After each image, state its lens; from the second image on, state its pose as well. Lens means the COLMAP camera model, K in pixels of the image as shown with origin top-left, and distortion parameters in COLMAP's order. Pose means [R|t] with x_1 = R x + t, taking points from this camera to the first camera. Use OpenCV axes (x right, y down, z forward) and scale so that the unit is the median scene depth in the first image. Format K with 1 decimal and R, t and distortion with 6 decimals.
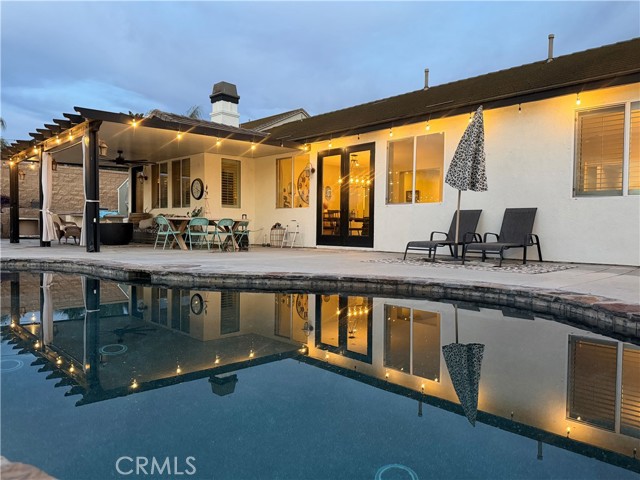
lens RADIAL K [[446.9, 0, 320.0], [0, 446.9, 240.0], [0, 0, 1]] dist [-0.000718, -0.003024]
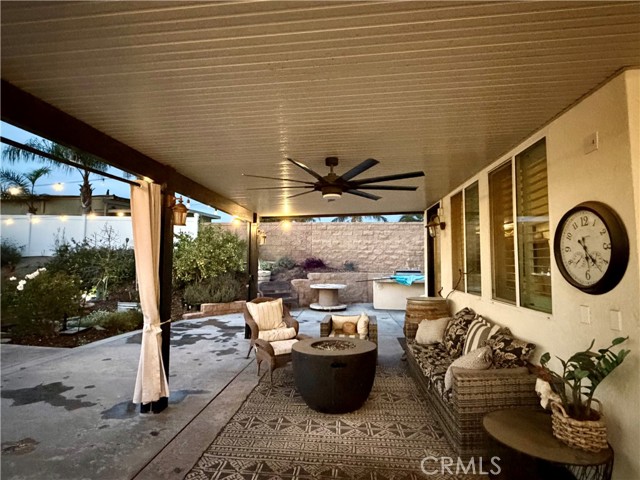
lens RADIAL K [[331.2, 0, 320.0], [0, 331.2, 240.0], [0, 0, 1]] dist [0.002584, 0.001251]
pose [[0.639948, -0.060194, -0.766057, -0.212277], [-0.025214, 0.994745, -0.099227, -0.089653], [0.768004, 0.082815, 0.635068, 0.718955]]
